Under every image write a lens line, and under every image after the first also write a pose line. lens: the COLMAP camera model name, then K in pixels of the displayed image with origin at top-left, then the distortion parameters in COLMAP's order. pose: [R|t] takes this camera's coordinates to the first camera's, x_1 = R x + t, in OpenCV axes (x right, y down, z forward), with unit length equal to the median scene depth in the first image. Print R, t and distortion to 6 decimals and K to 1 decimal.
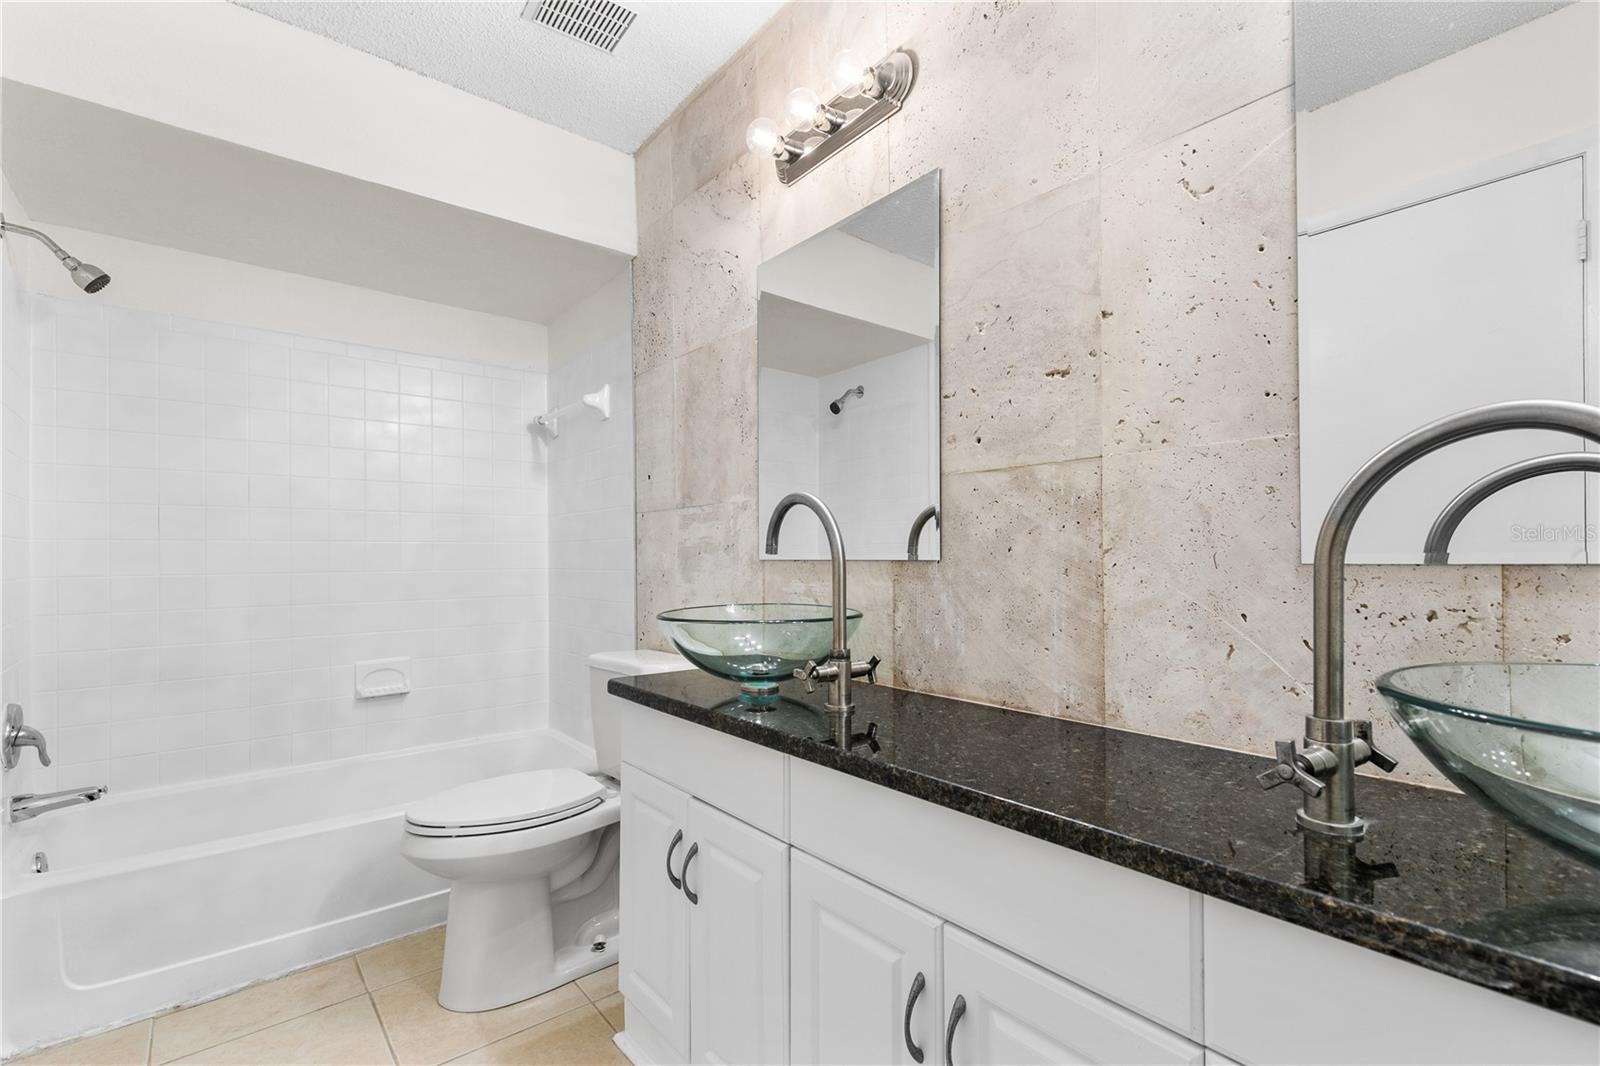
lens RADIAL K [[721.5, 0, 796.5], [0, 721.5, 555.6], [0, 0, 1]] dist [-0.000696, -0.001133]
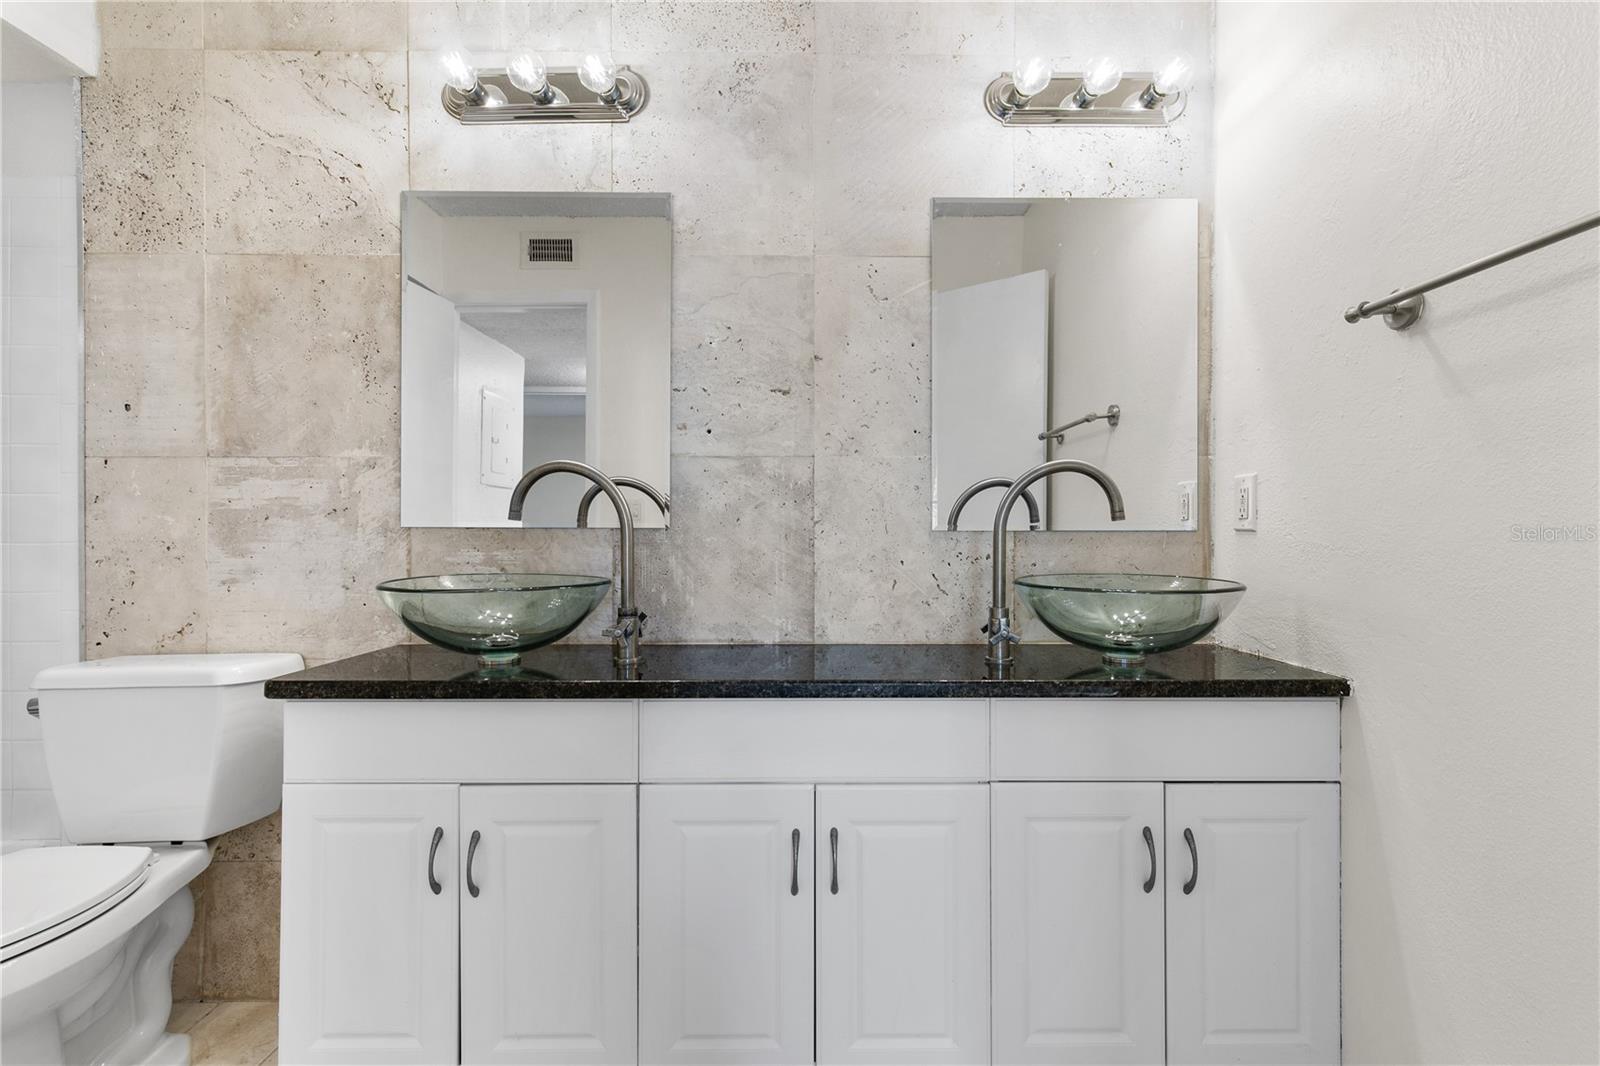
lens RADIAL K [[721.5, 0, 806.2], [0, 721.5, 535.6], [0, 0, 1]] dist [-0.000696, -0.001133]
pose [[0.621952, 0.003332, 0.783049, -0.640786], [-0.007862, 0.999967, 0.001990, 0.016134], [-0.783016, -0.007394, 0.621957, 0.103778]]
